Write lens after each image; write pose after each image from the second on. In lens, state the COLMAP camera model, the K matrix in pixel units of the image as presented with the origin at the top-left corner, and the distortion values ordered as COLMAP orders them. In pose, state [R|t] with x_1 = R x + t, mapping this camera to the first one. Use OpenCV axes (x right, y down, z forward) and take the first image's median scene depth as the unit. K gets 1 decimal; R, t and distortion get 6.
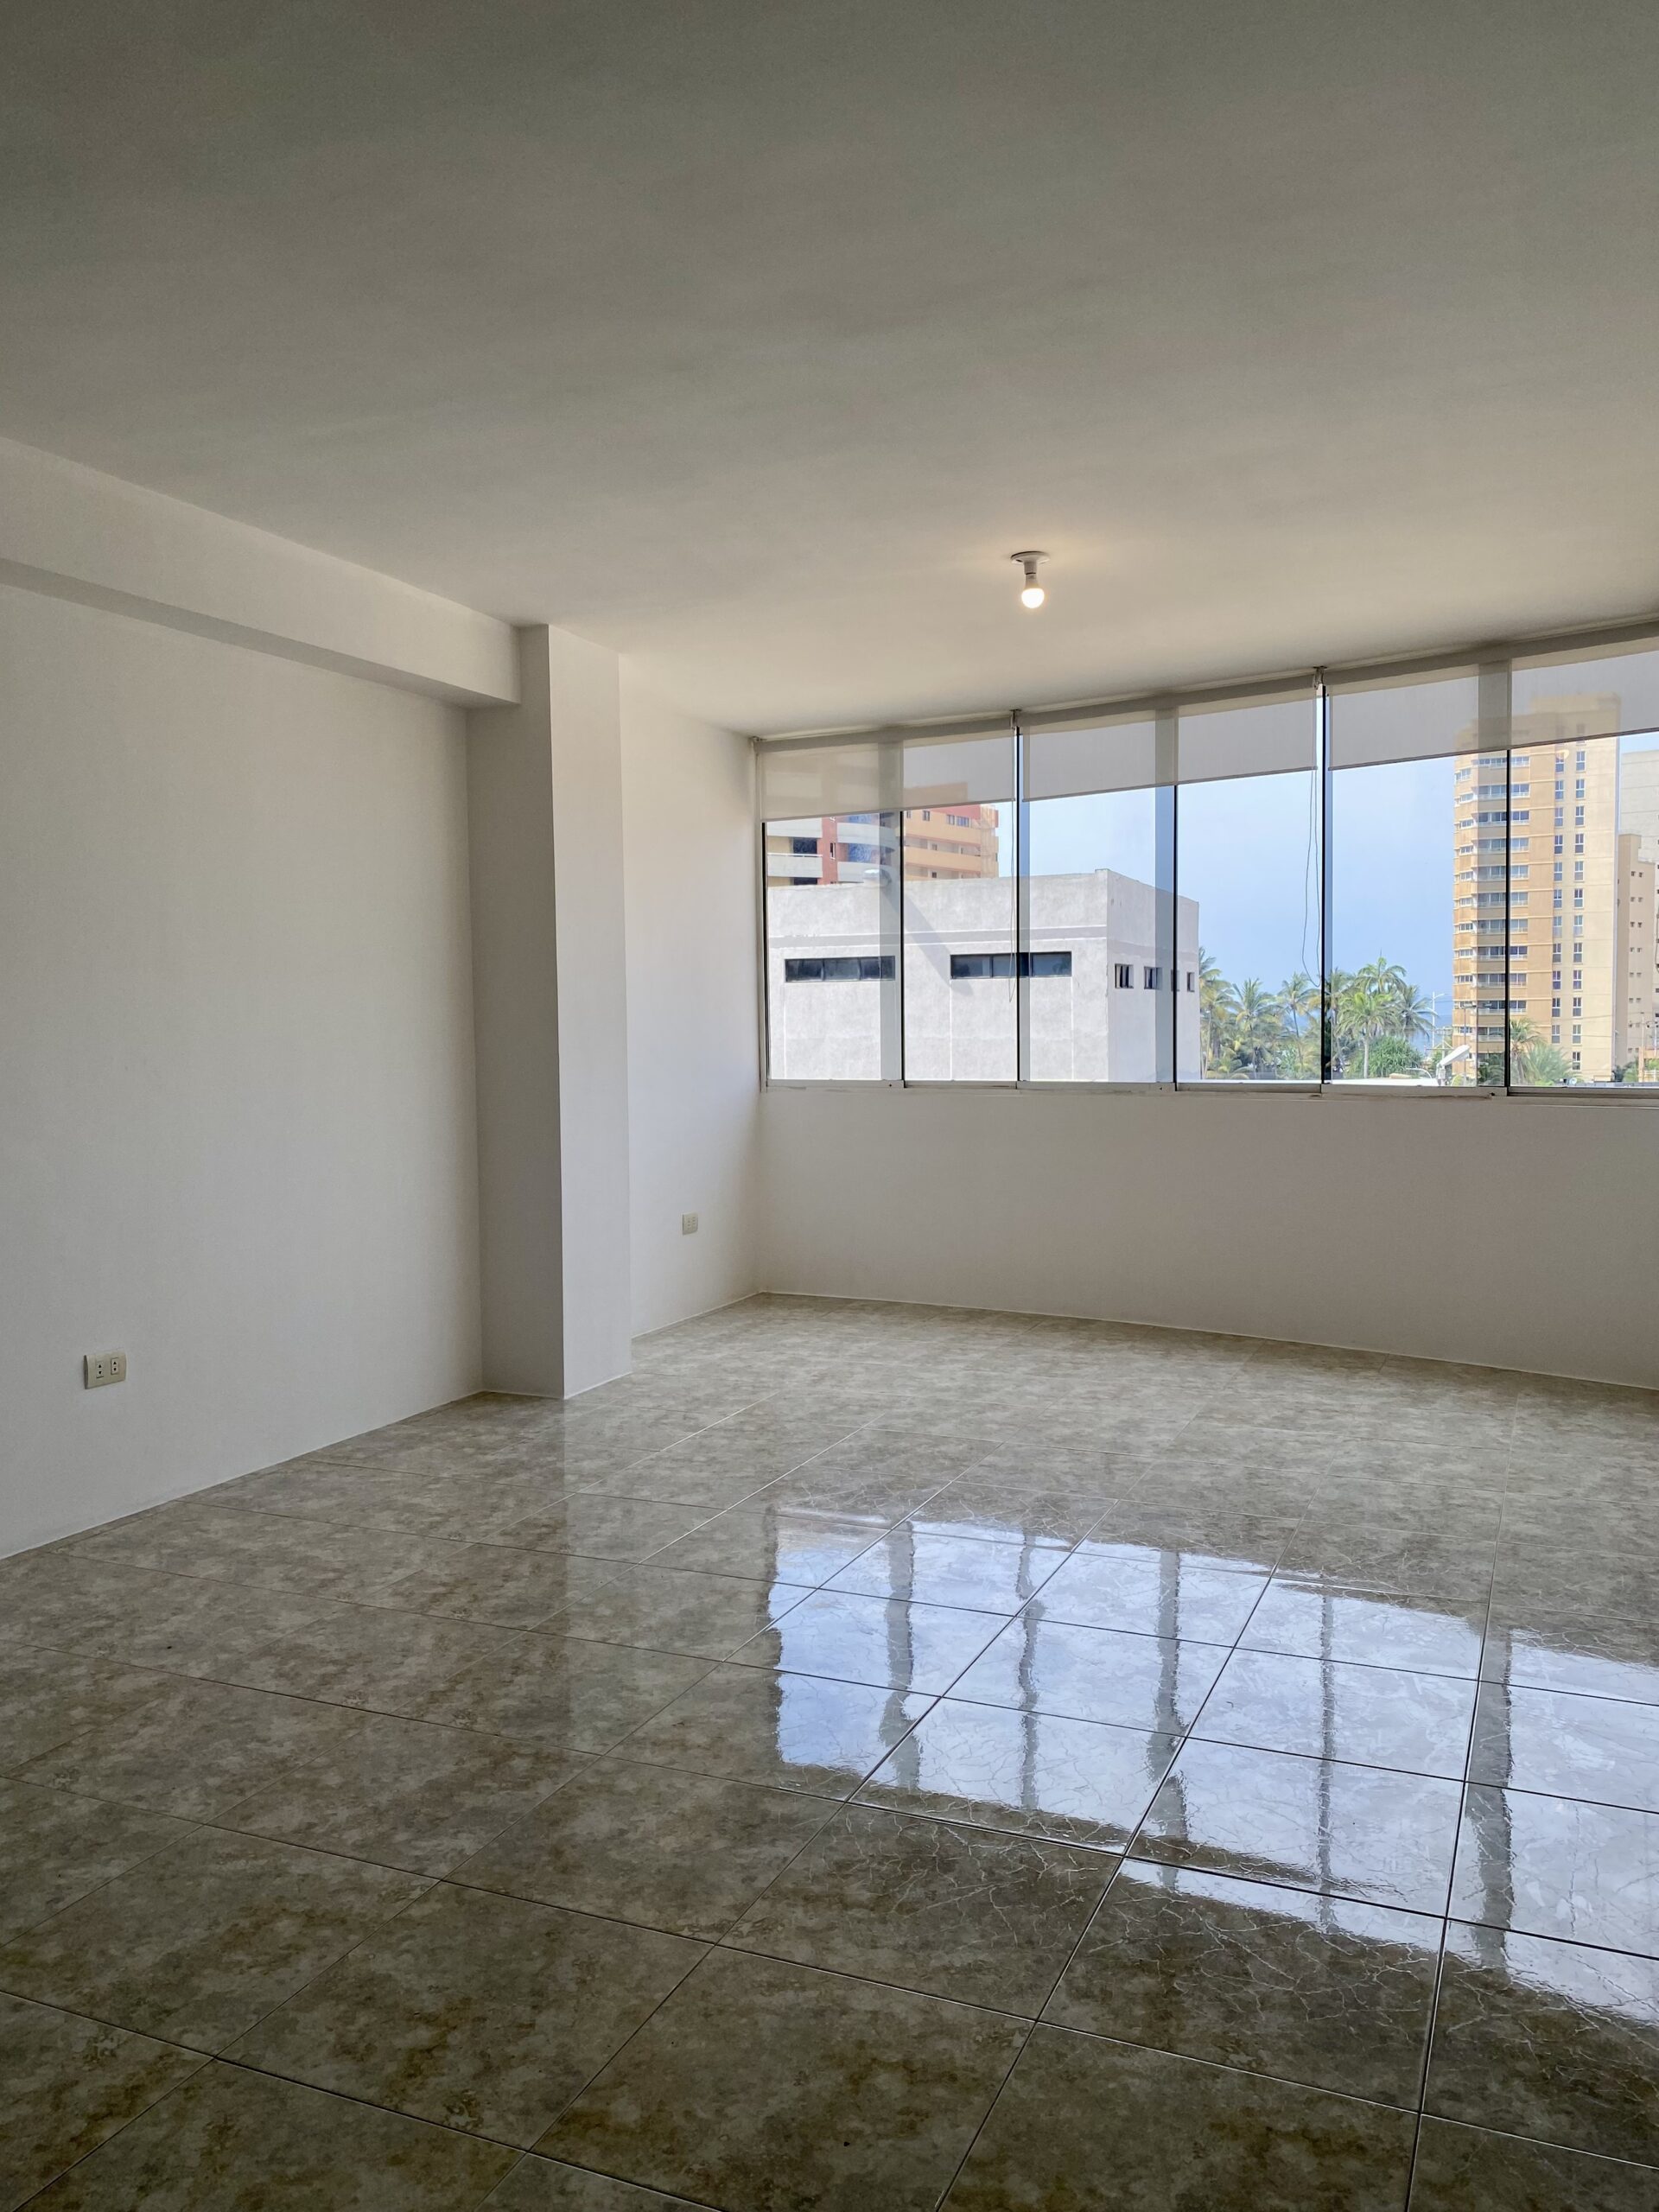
lens RADIAL K [[1695.1, 0, 835.7], [0, 1695.1, 1117.7], [0, 0, 1]] dist [0.056167, -0.038755]
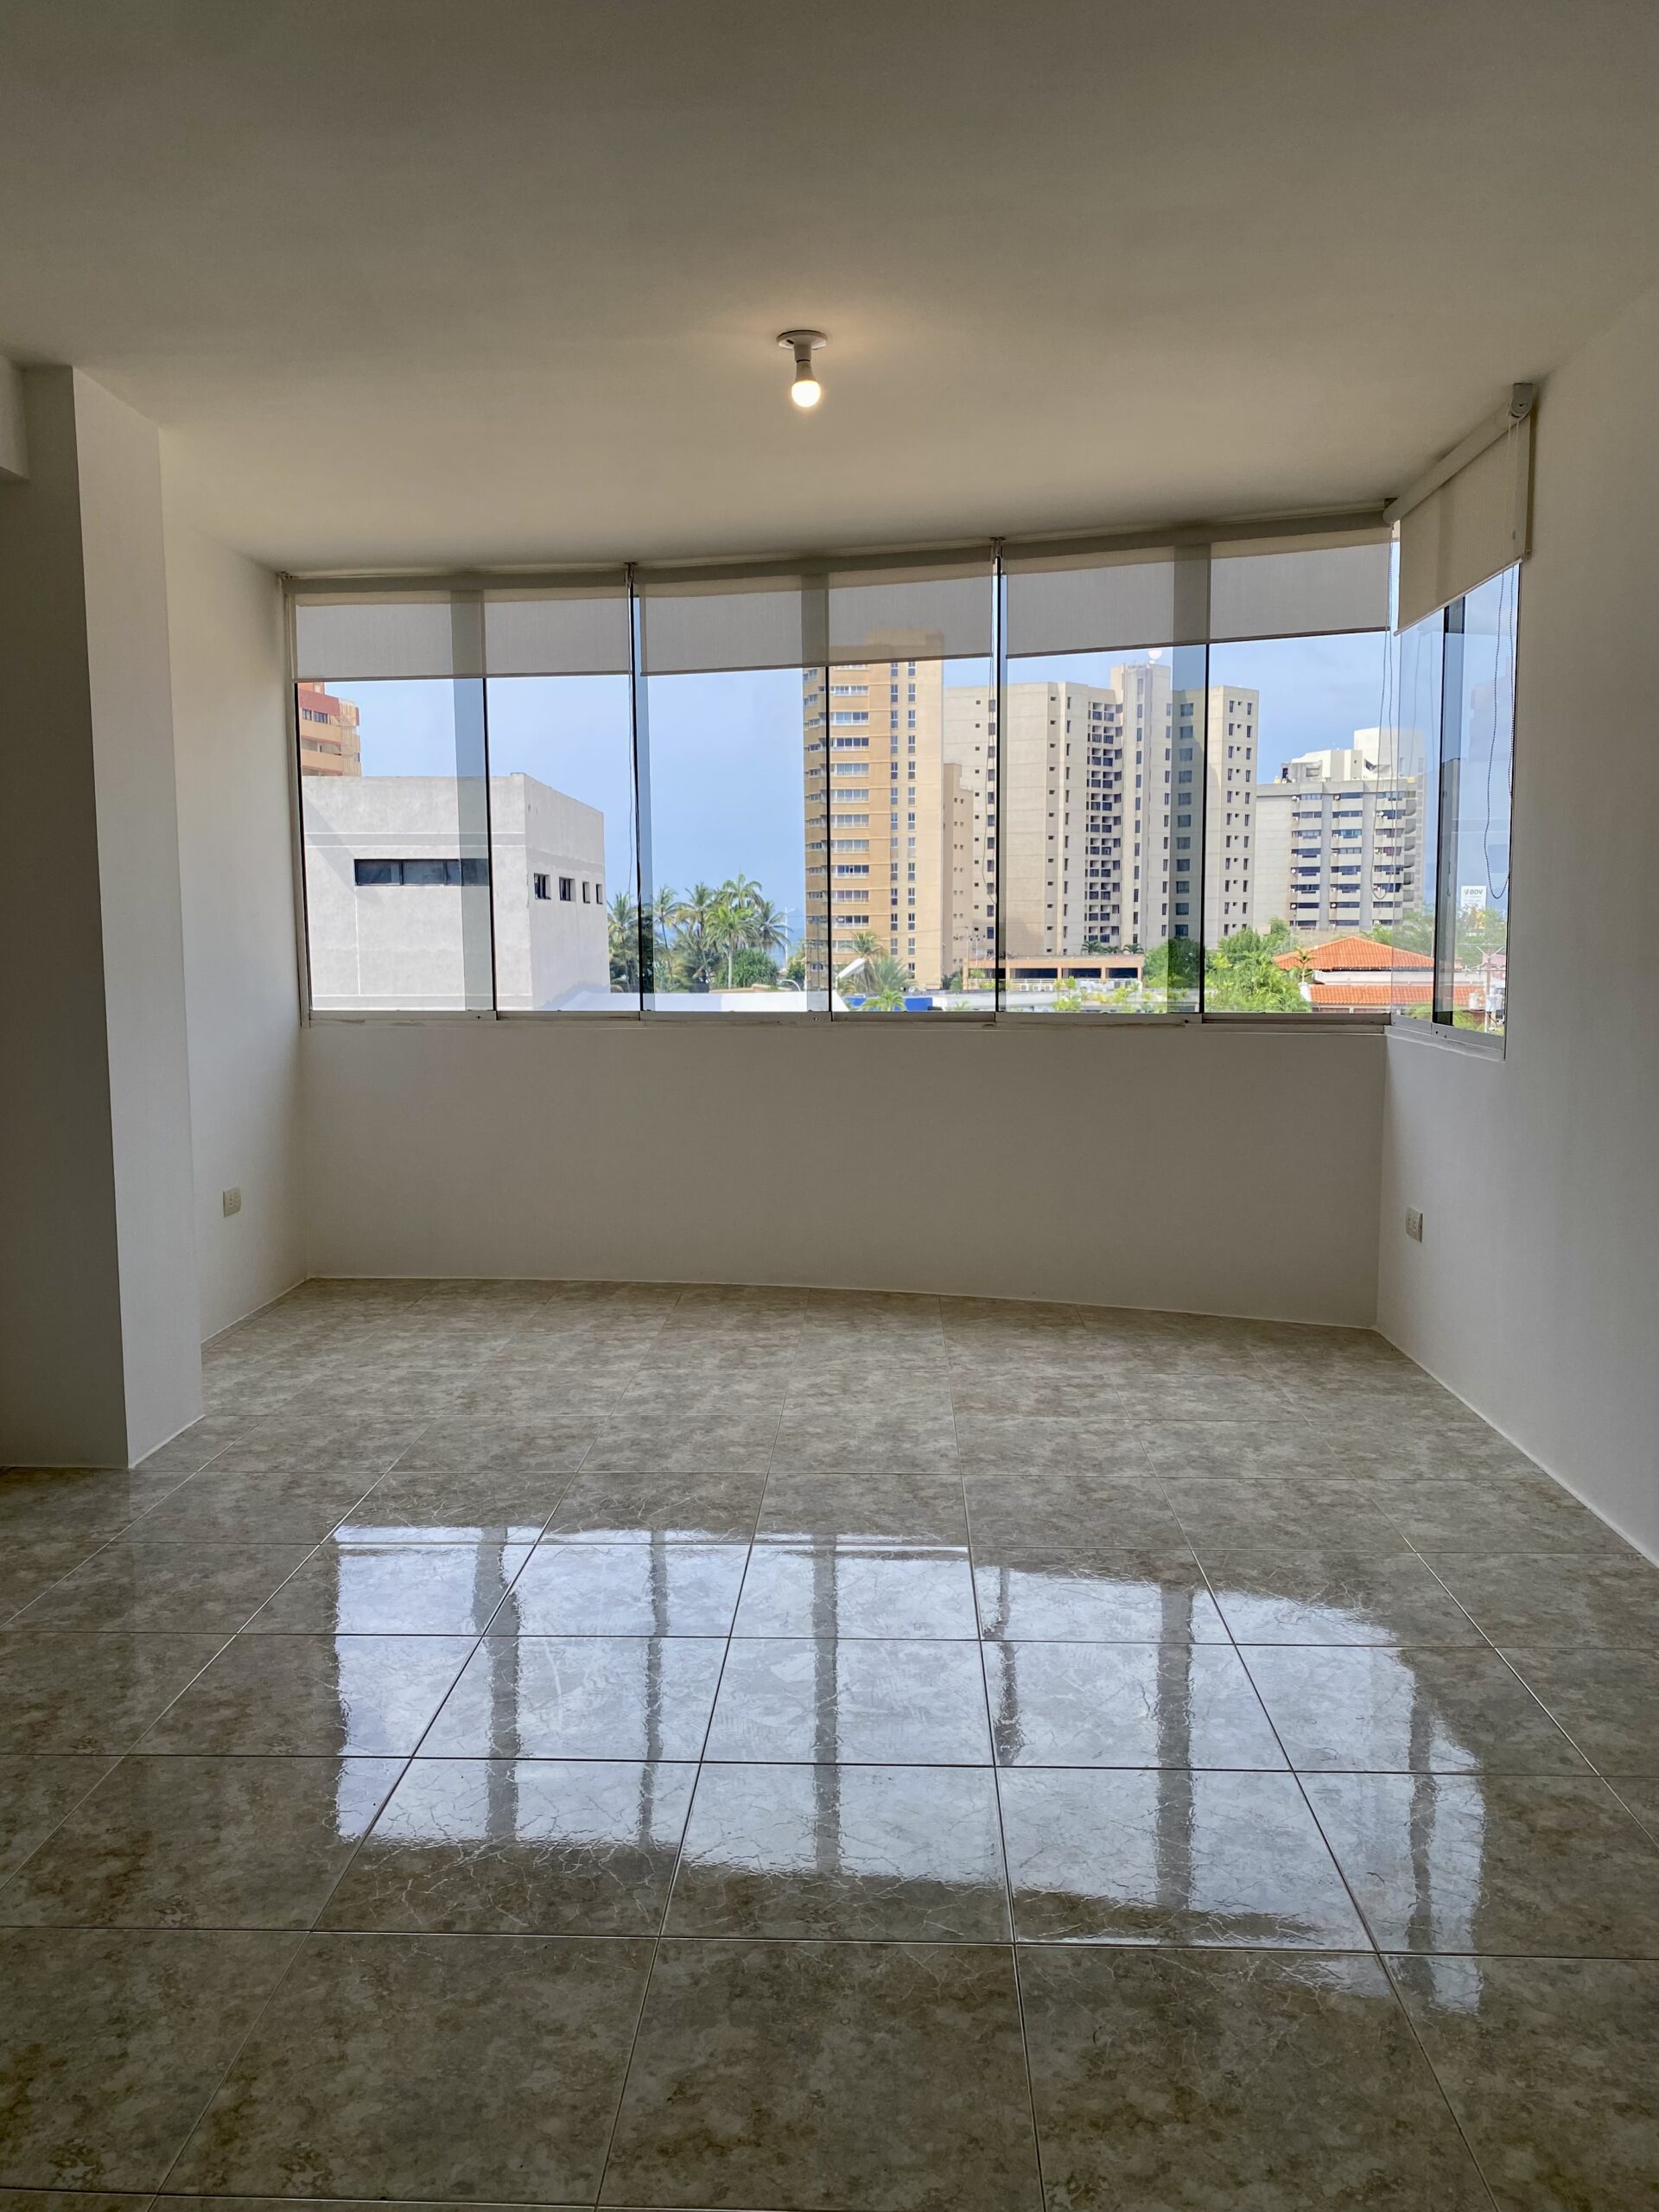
lens RADIAL K [[1695.1, 0, 831.1], [0, 1695.1, 1096.3], [0, 0, 1]] dist [0.056167, -0.038755]
pose [[0.933125, -0.030776, 0.358233, -0.111820], [0.016589, 0.998954, 0.042608, -0.013815], [-0.359170, -0.033816, 0.932659, 0.182741]]
